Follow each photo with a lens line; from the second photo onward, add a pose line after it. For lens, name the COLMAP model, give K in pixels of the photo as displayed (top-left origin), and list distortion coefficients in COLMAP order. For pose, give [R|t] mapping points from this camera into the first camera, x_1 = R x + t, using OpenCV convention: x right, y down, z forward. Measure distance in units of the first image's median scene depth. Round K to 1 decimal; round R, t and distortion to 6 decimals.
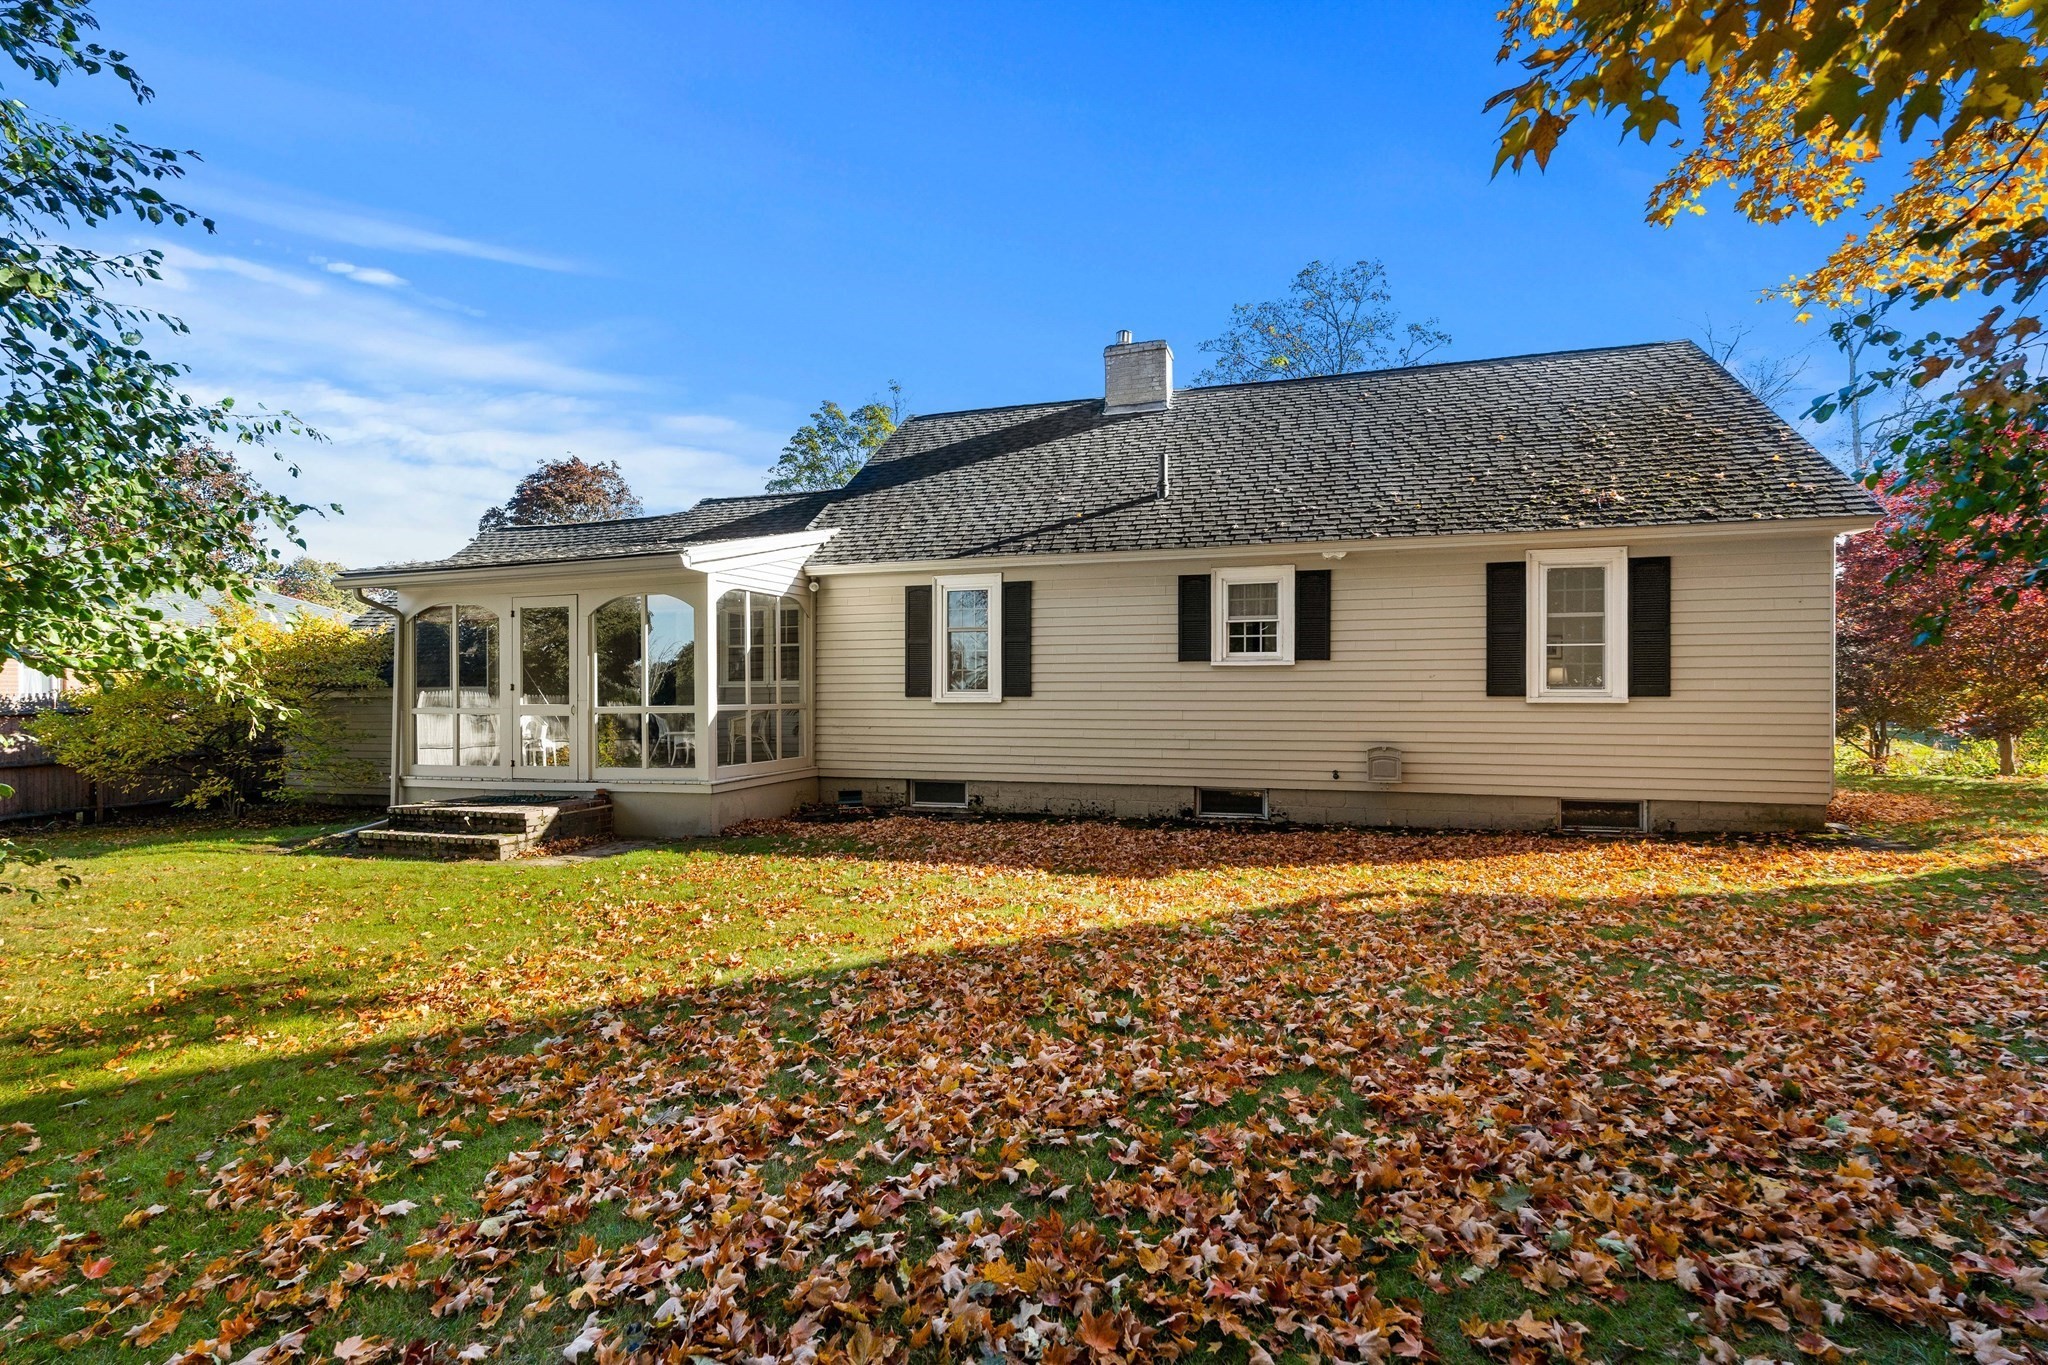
lens RADIAL K [[926.1, 0, 1024.2], [0, 926.1, 724.9], [0, 0, 1]] dist [0.000315, -0.000003]
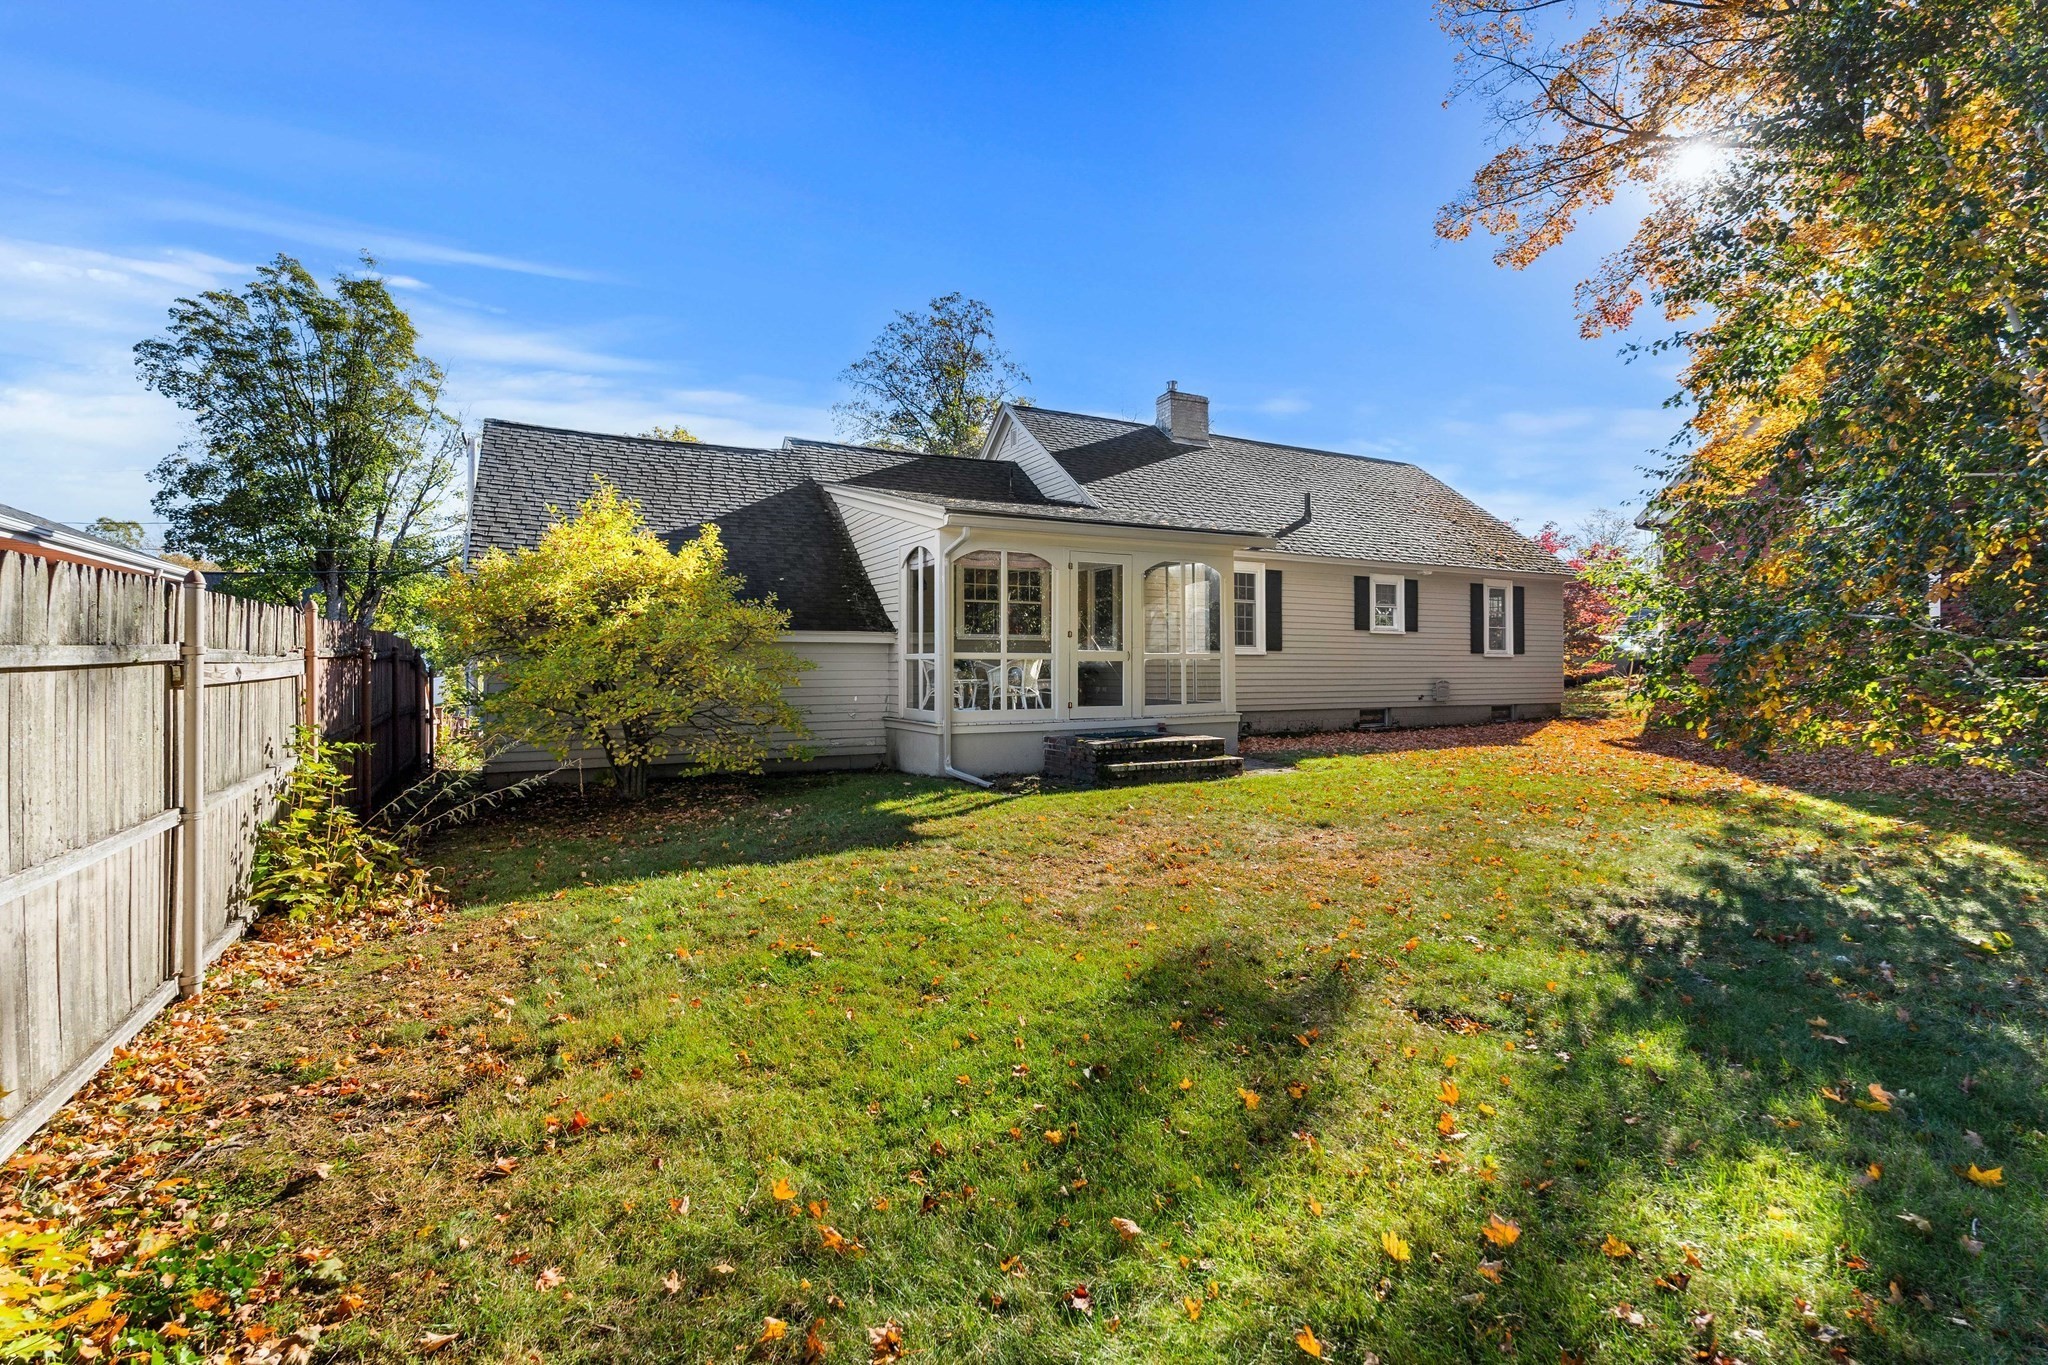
lens RADIAL K [[904.3, 0, 1031.7], [0, 904.3, 687.8], [0, 0, 1]] dist [-0.000915, -0.000145]
pose [[0.715004, -0.013841, 0.698984, -1.326175], [0.005799, 0.999887, 0.013867, 0.007993], [-0.699097, -0.005862, 0.715003, 0.270173]]
